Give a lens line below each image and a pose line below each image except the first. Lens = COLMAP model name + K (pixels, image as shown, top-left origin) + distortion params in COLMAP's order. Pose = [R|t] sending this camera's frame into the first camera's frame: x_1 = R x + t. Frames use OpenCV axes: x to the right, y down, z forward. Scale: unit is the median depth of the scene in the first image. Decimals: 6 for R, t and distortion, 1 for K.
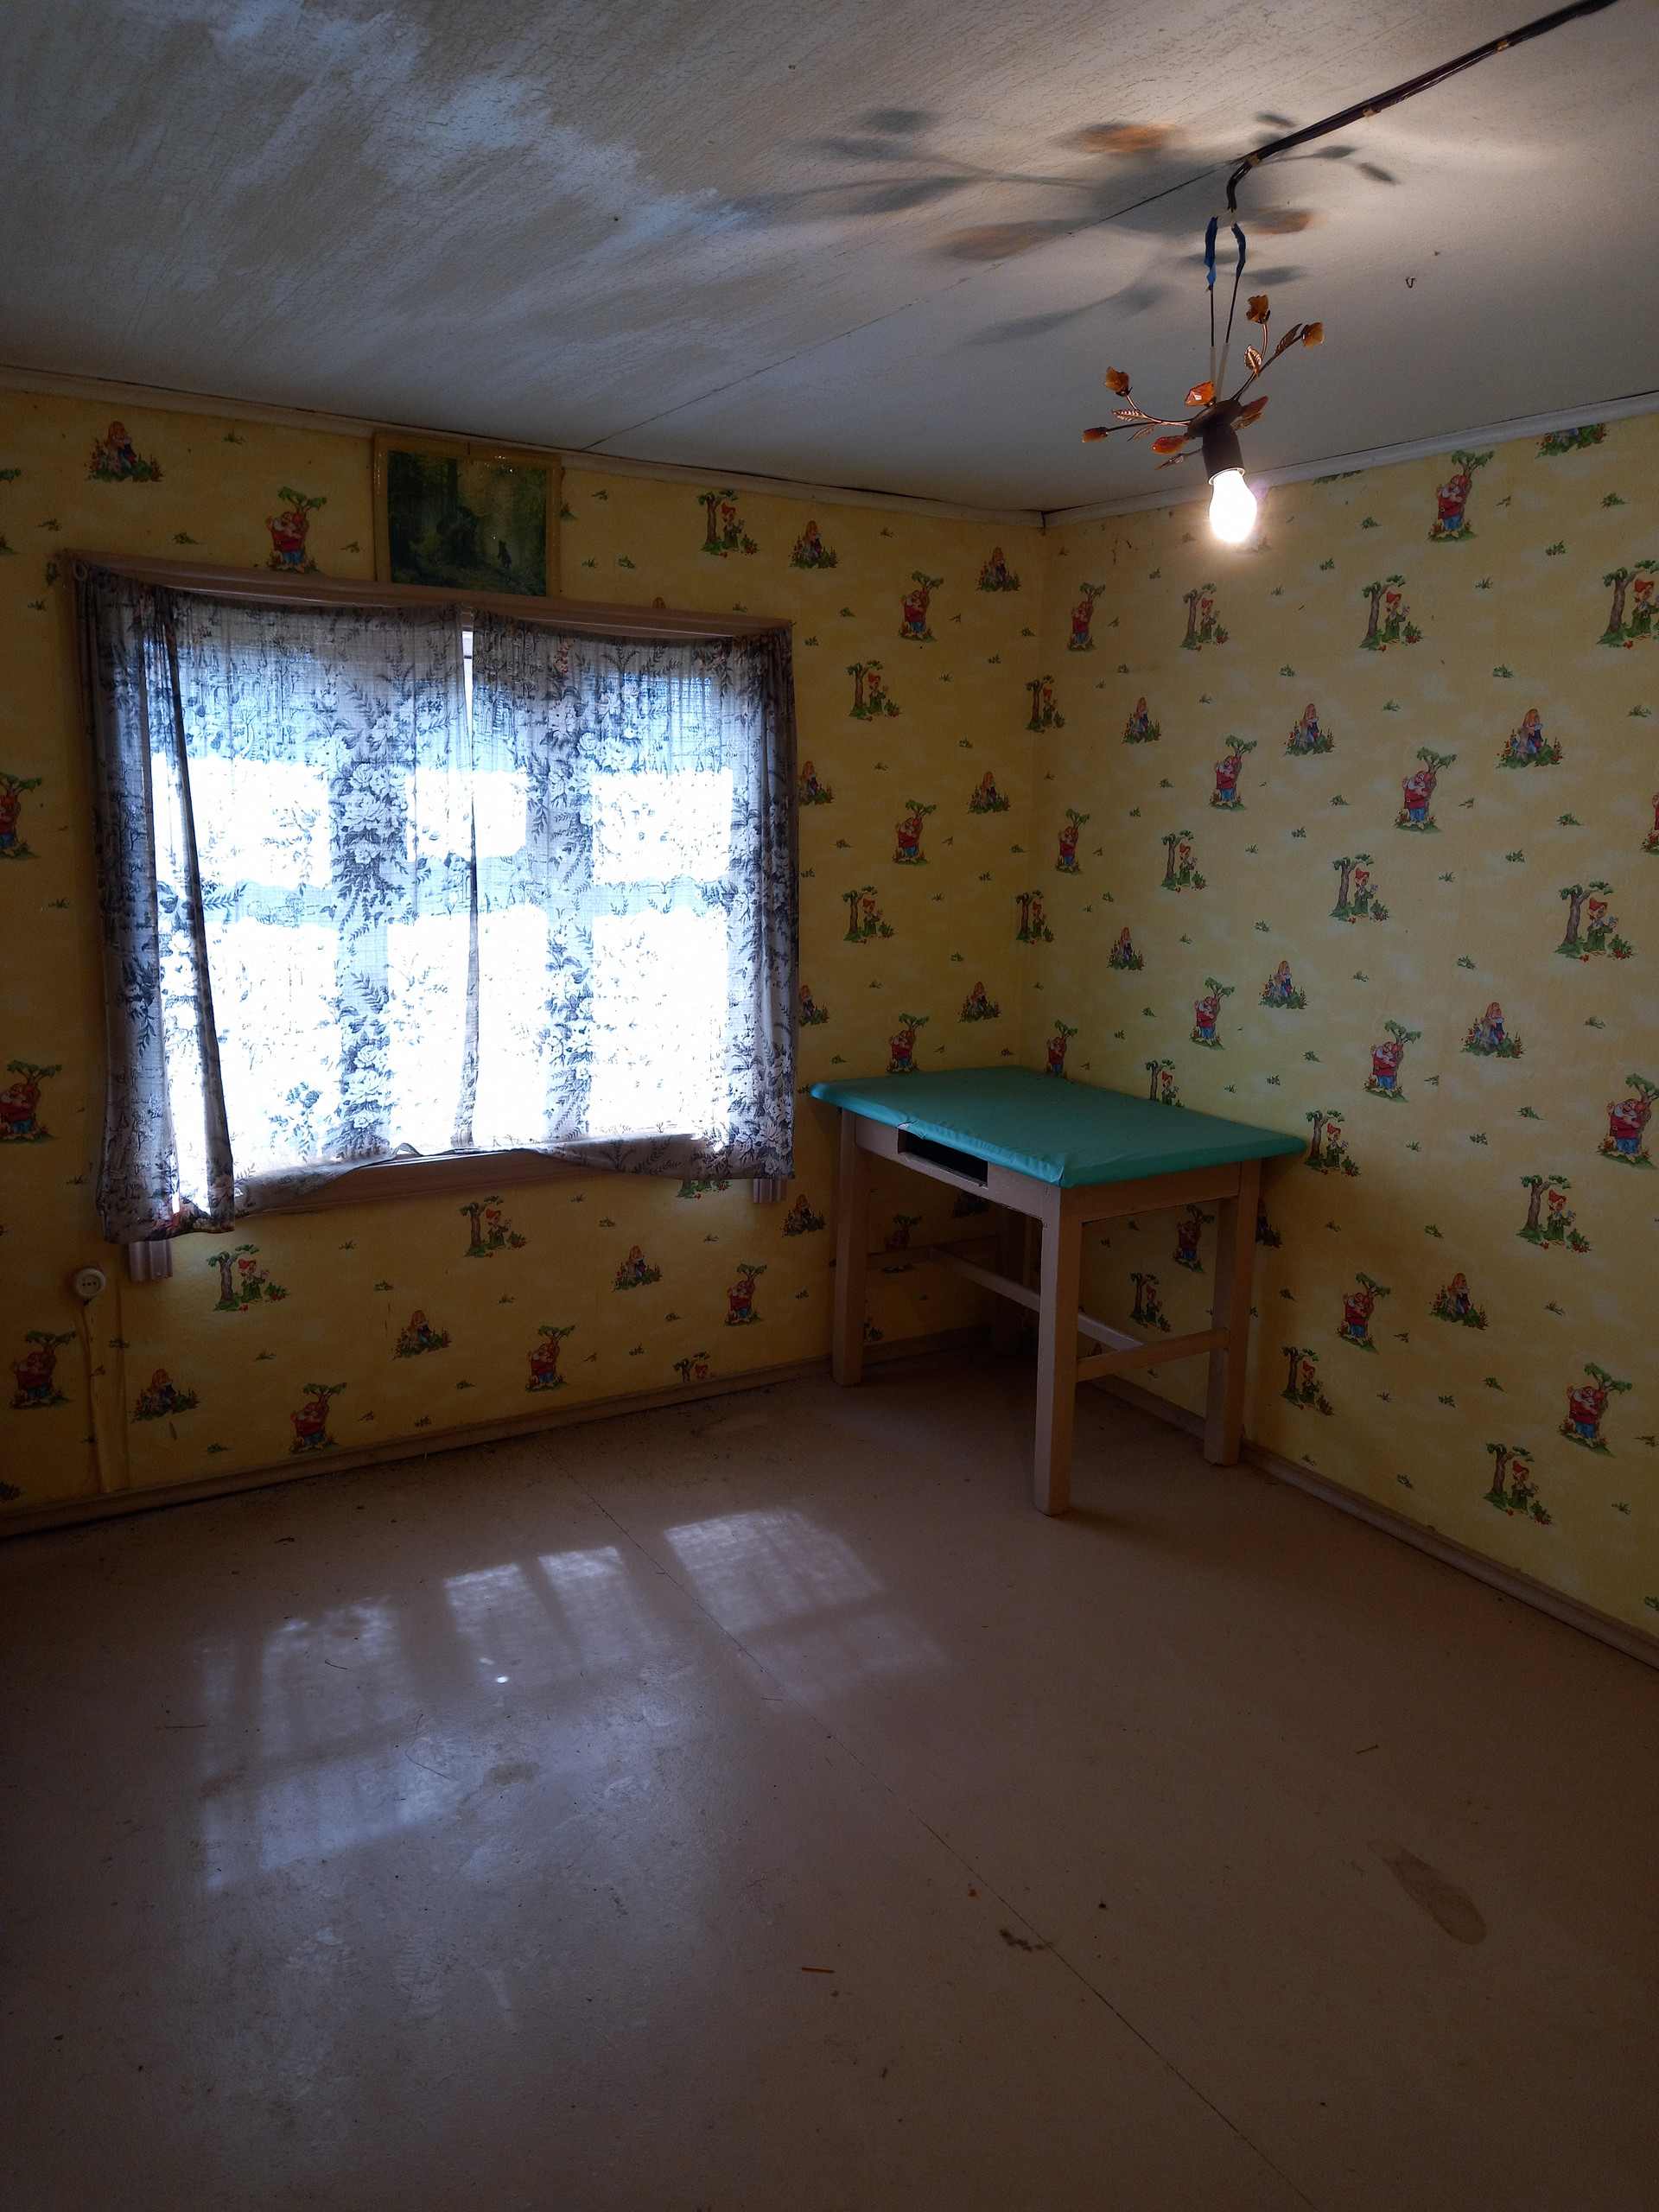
lens RADIAL K [[1678.6, 0, 840.9], [0, 1678.6, 1115.8], [0, 0, 1]] dist [0.094658, -0.083559]
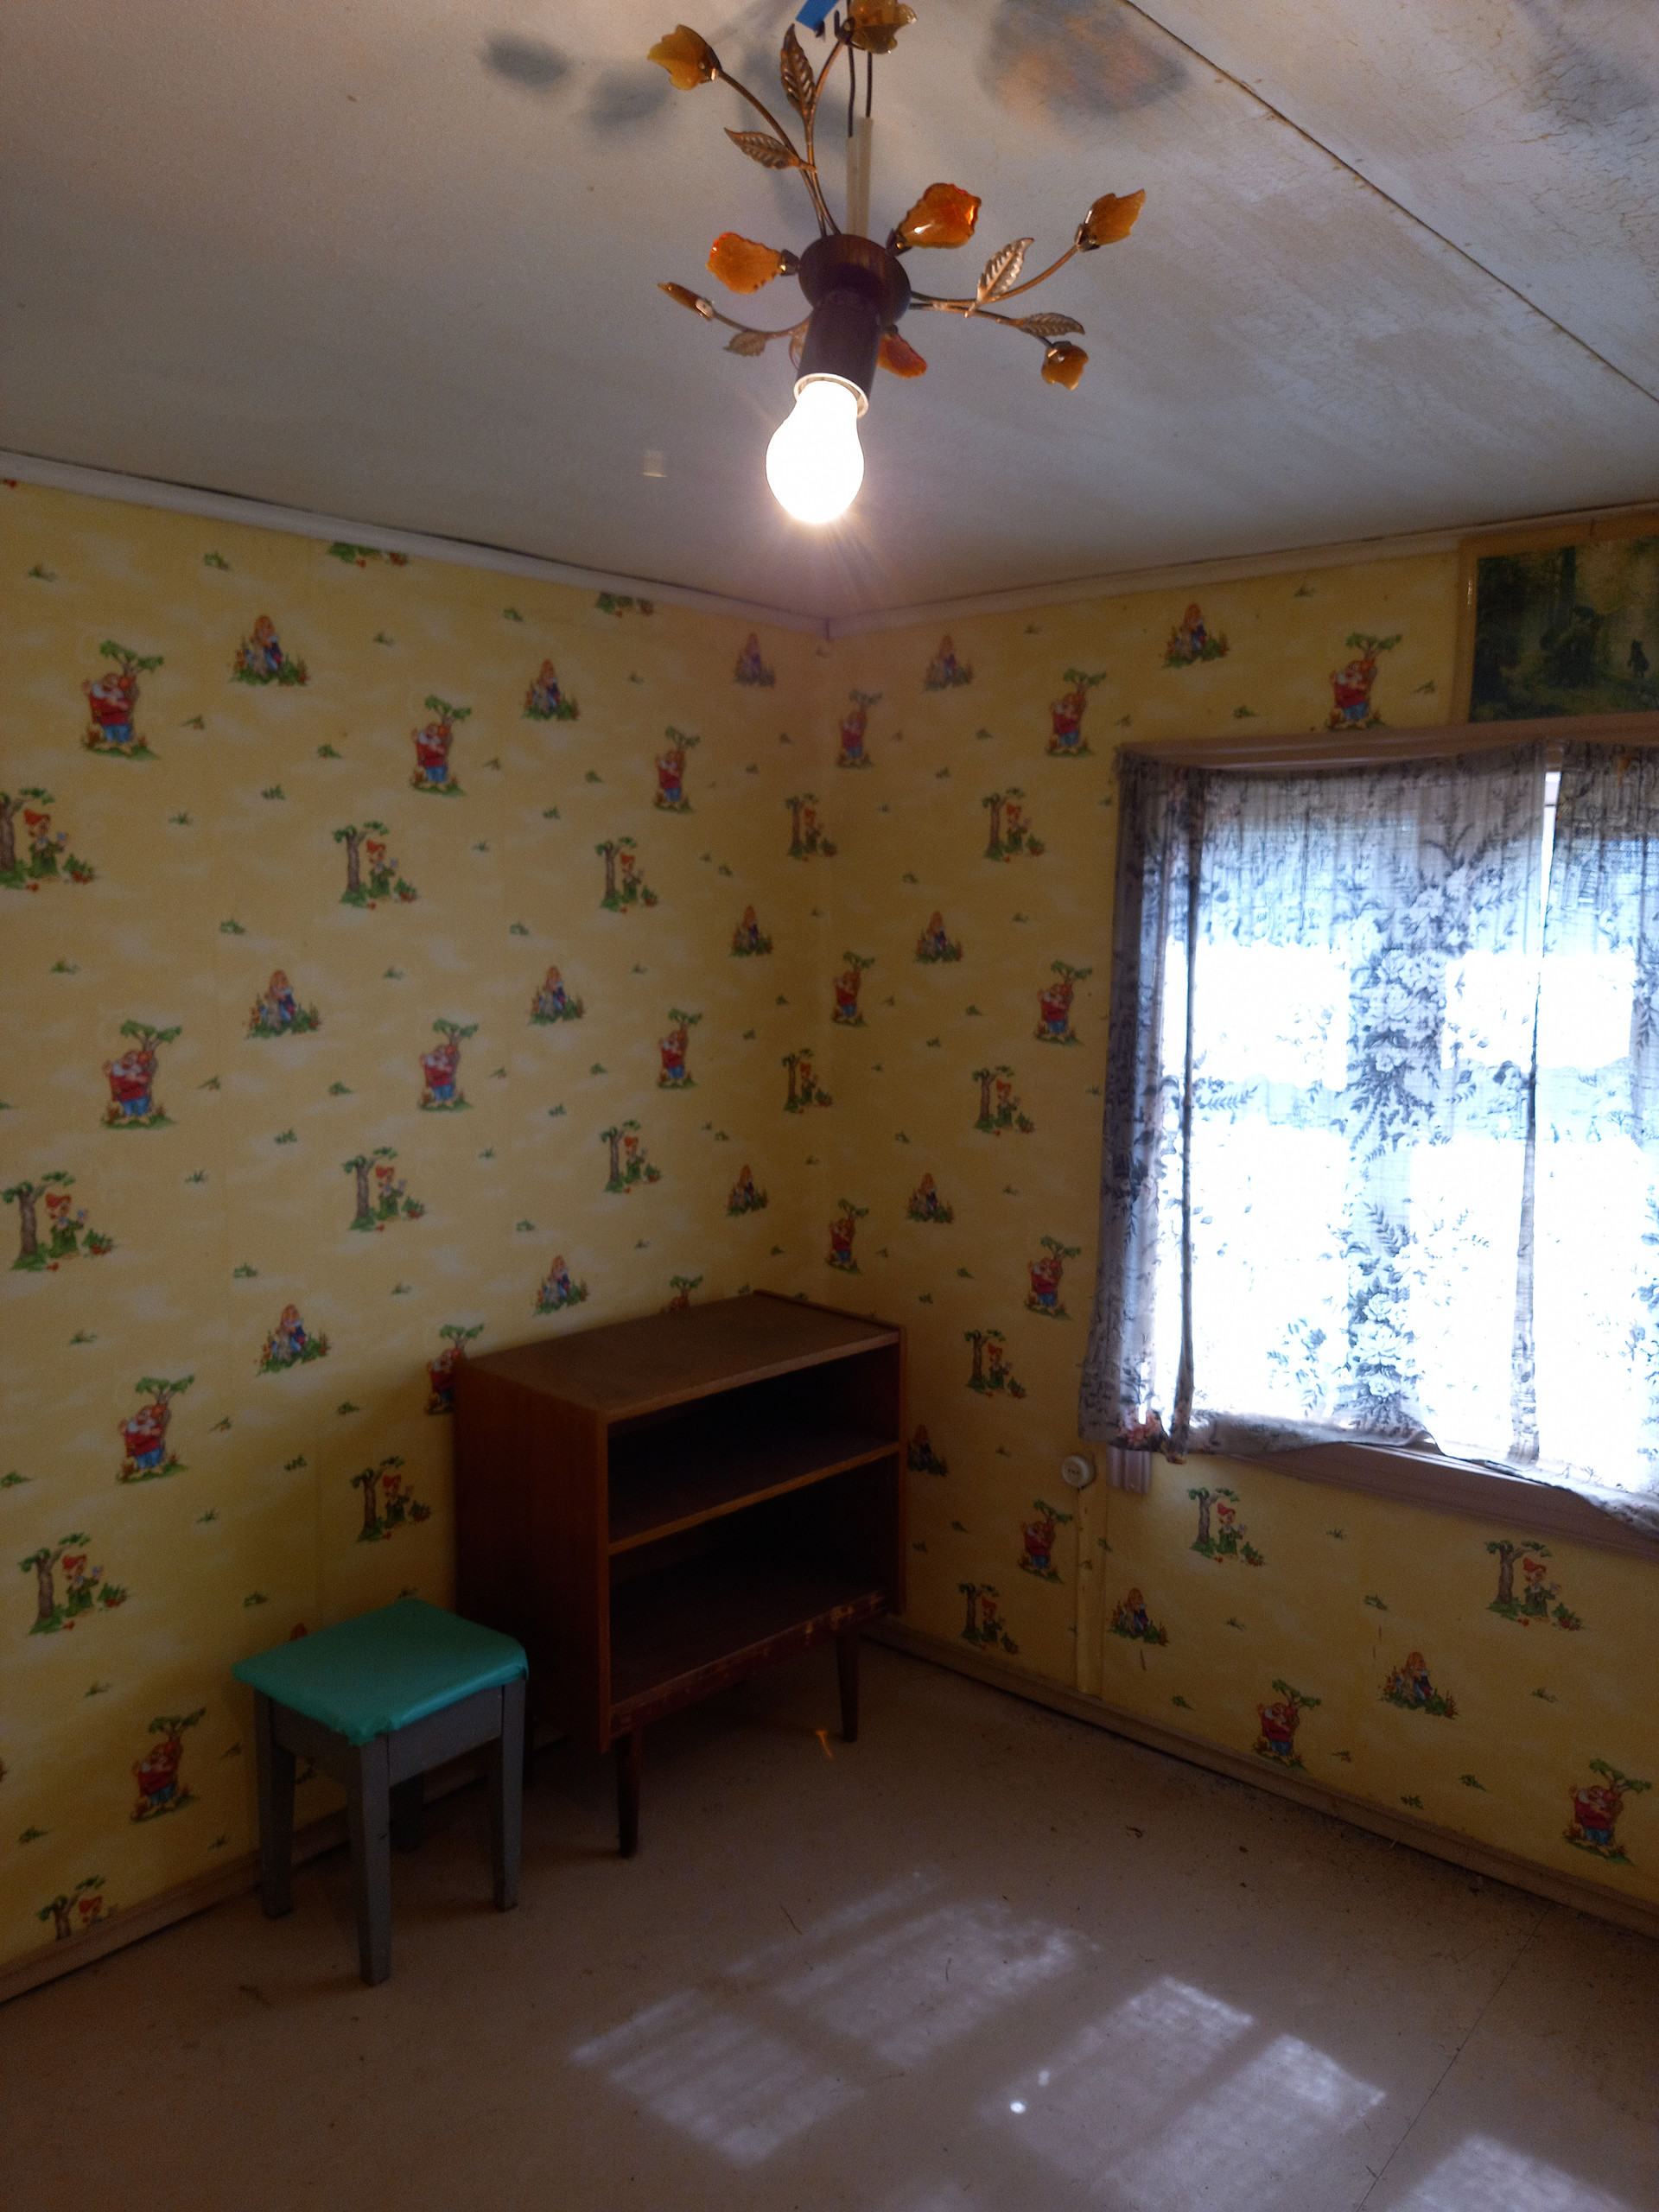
lens RADIAL K [[1678.6, 0, 840.9], [0, 1678.6, 1115.8], [0, 0, 1]] dist [0.094658, -0.083559]
pose [[0.308841, 0.096549, -0.946201, 0.404471], [-0.189473, 0.981140, 0.038270, -0.110330], [0.932050, 0.167460, 0.321309, 0.504833]]
